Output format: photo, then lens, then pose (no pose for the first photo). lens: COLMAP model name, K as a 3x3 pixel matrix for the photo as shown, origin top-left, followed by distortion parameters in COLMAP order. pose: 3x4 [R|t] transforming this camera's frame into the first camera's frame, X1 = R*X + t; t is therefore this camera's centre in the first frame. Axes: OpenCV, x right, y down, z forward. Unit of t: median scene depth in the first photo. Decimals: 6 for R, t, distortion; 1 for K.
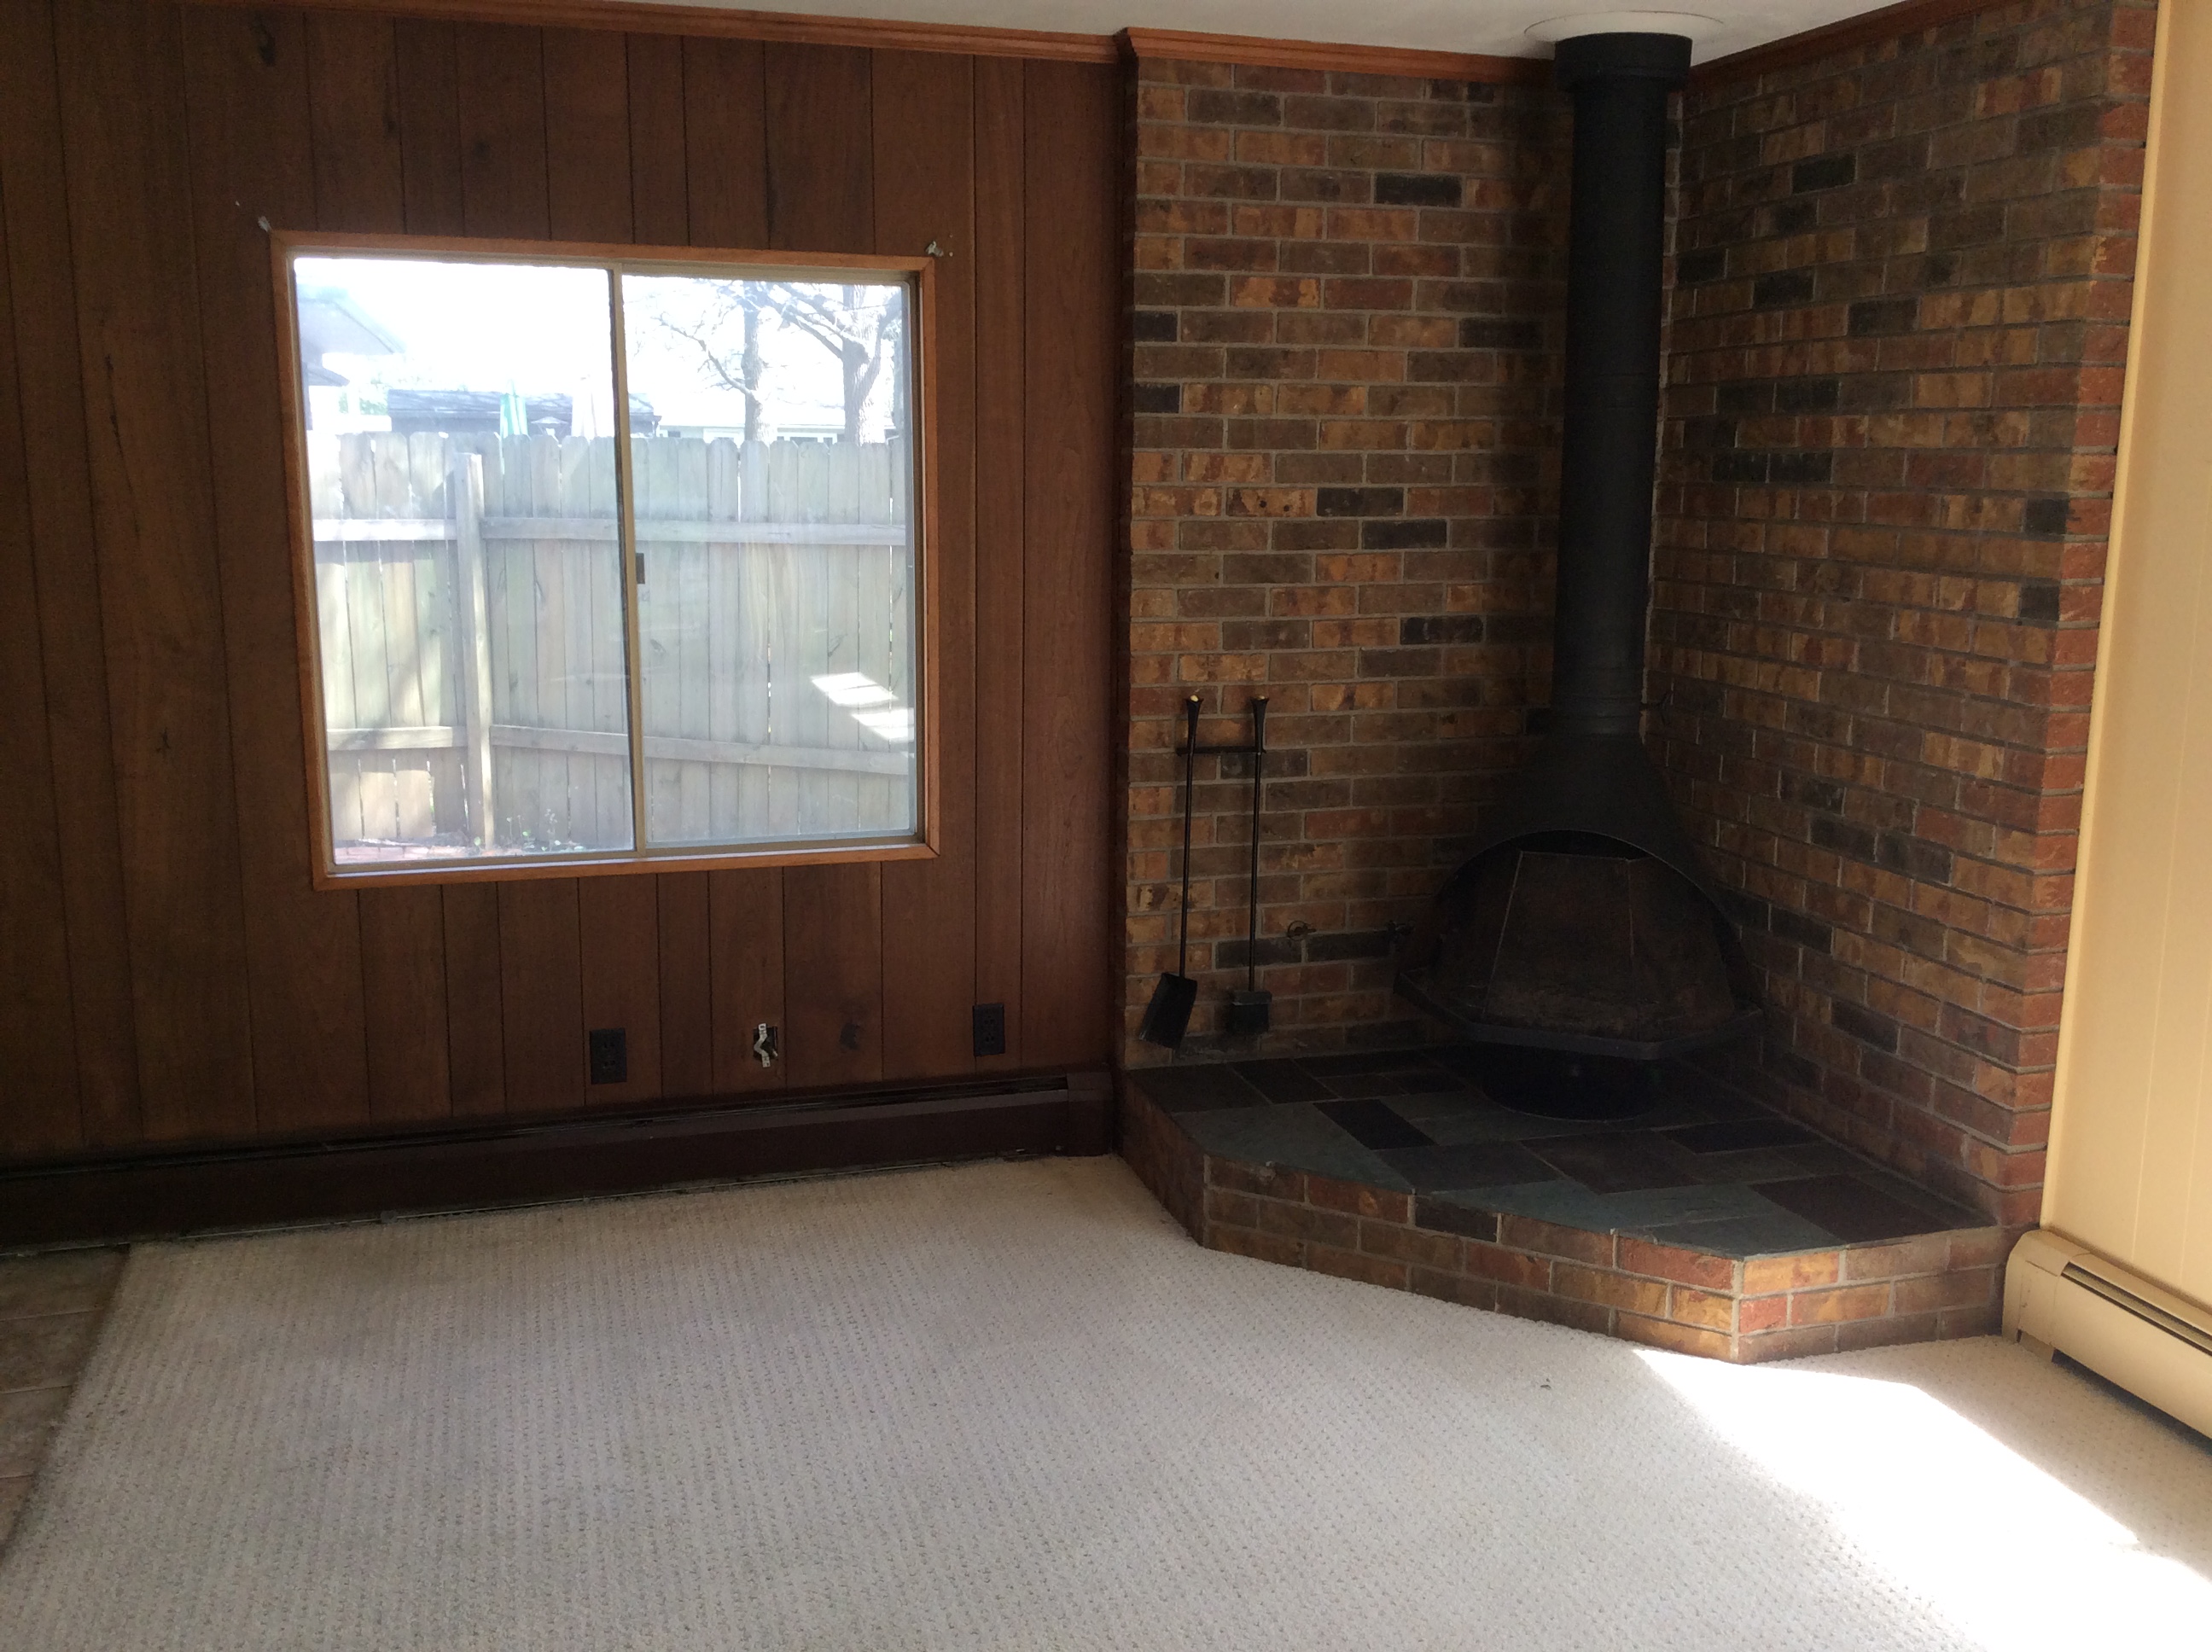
lens RADIAL K [[2063.4, 0, 1146.2], [0, 2063.4, 827.5], [0, 0, 1]] dist [0.045144, 0.000000]
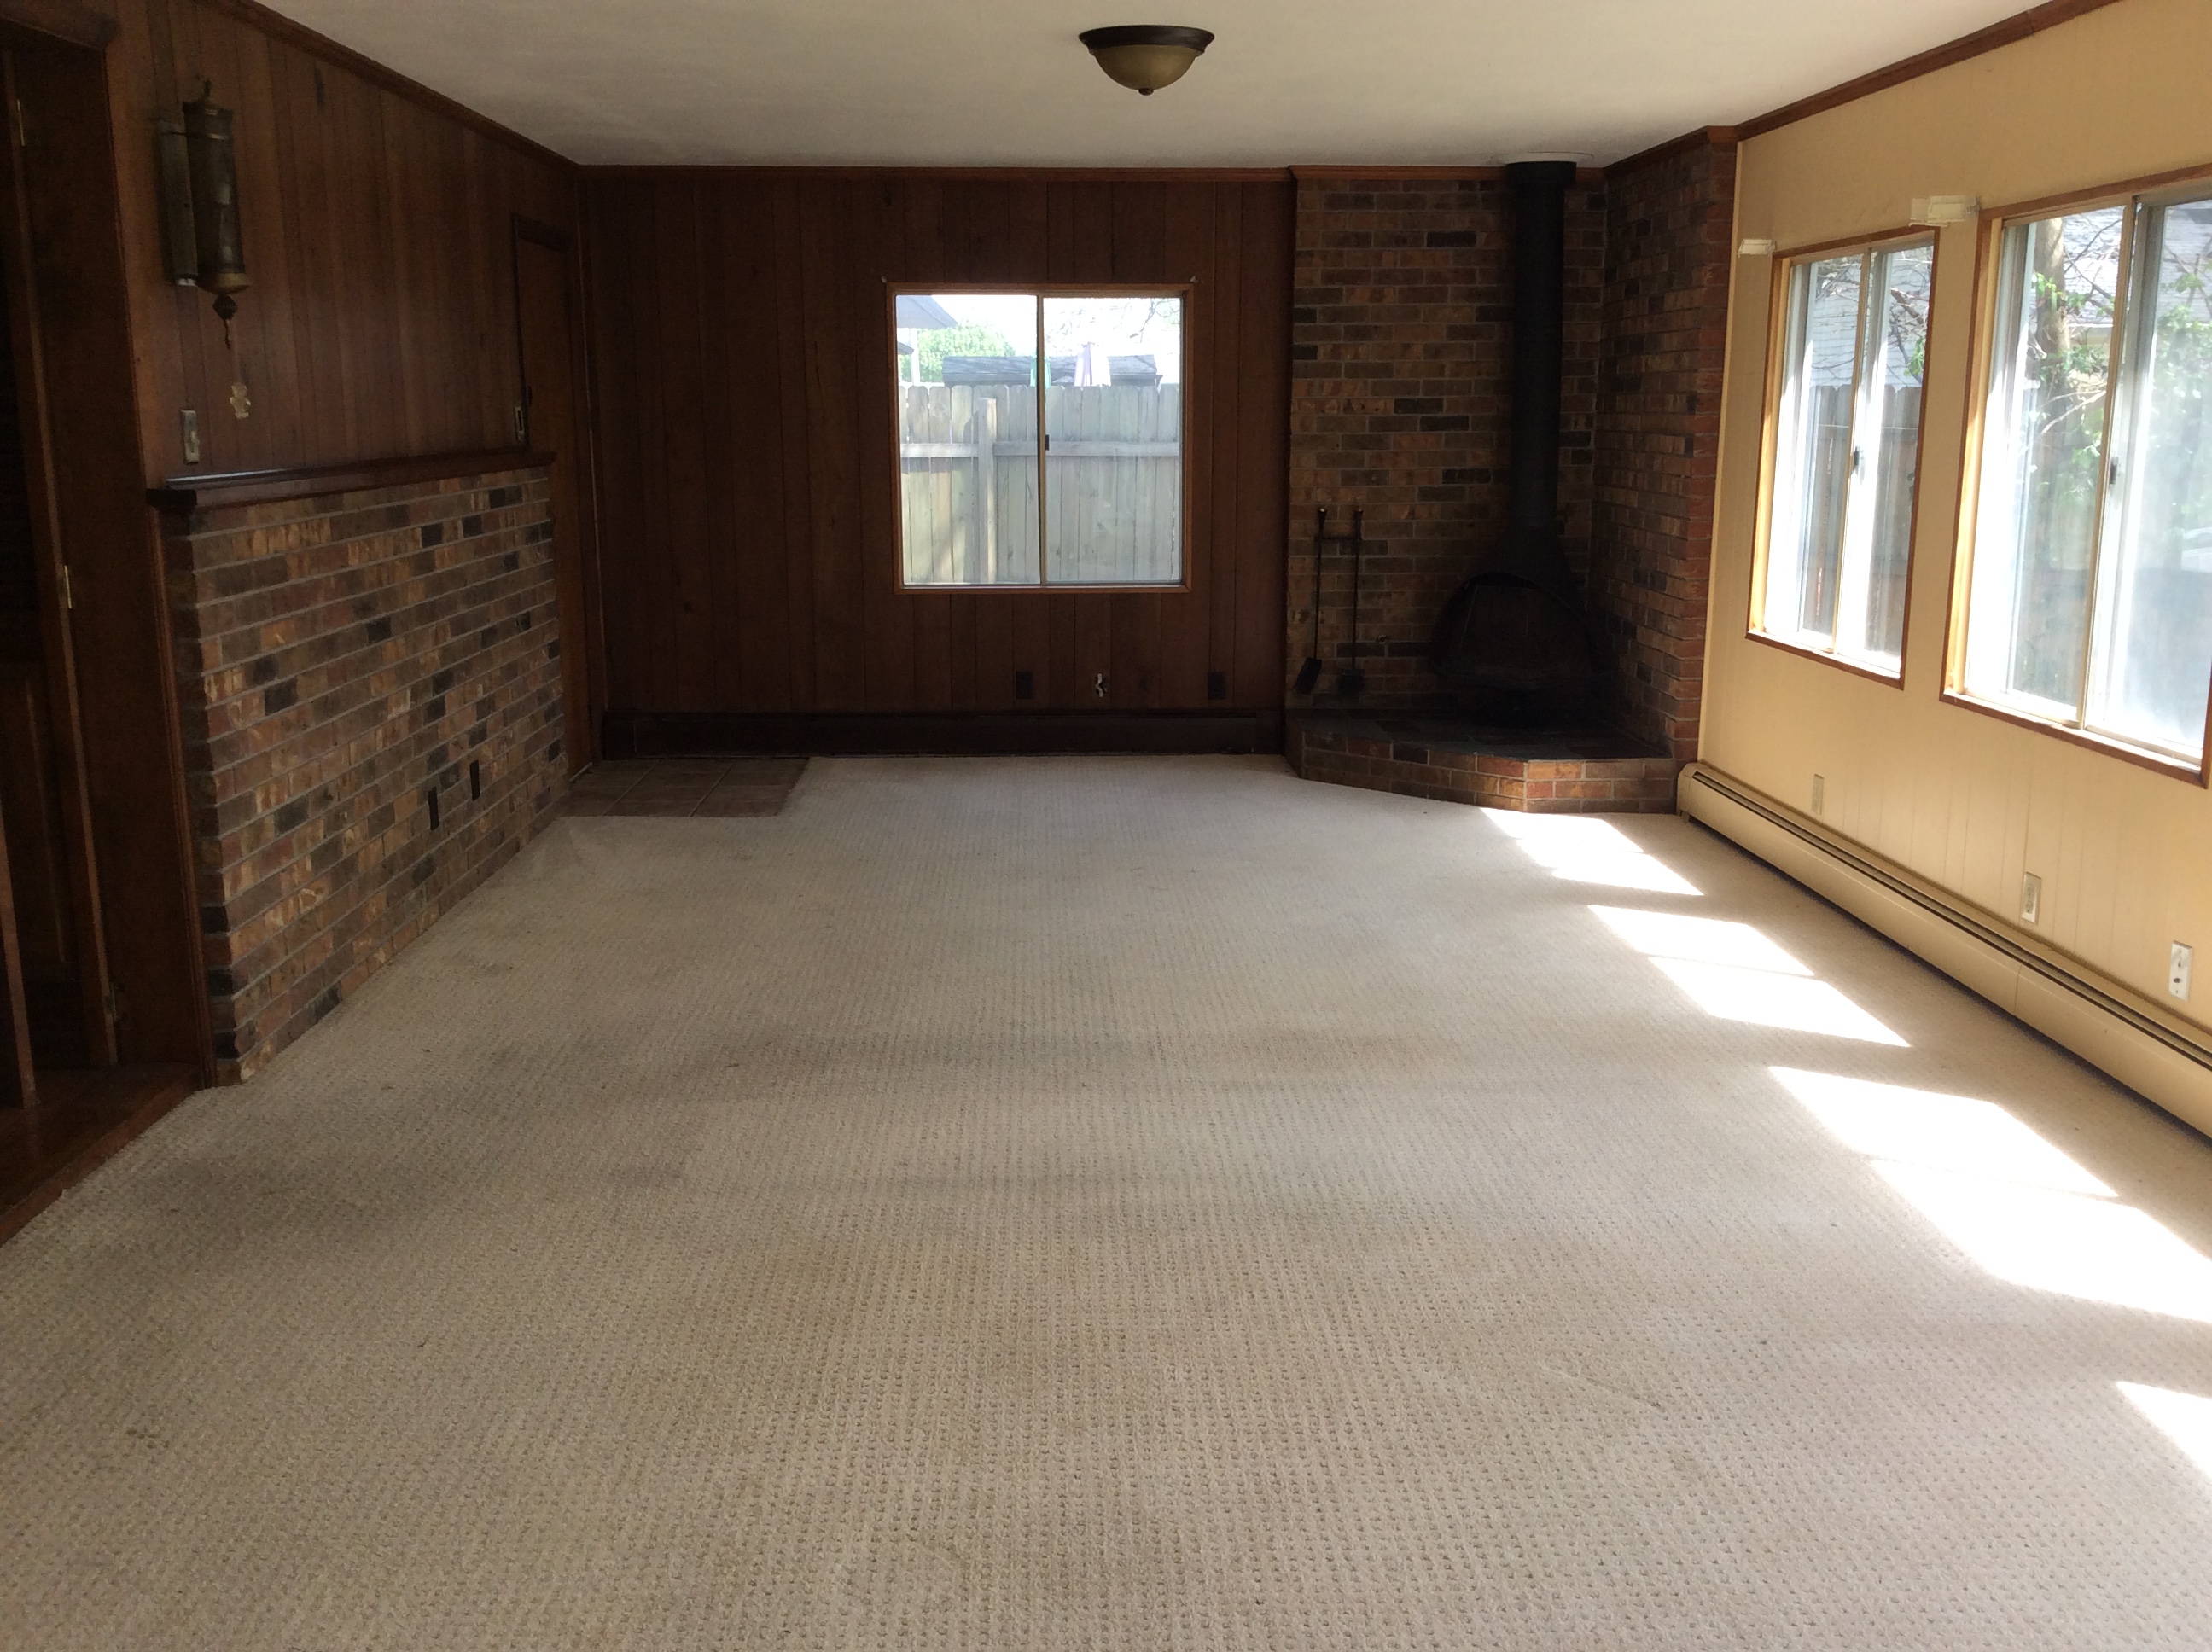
lens RADIAL K [[2063.4, 0, 1118.8], [0, 2063.4, 834.4], [0, 0, 1]] dist [0.045144, 0.000000]
pose [[0.965845, 0.041039, -0.255849, 0.347439], [-0.035344, 0.999015, 0.026823, 0.195947], [0.256697, -0.016864, 0.966345, -0.919177]]
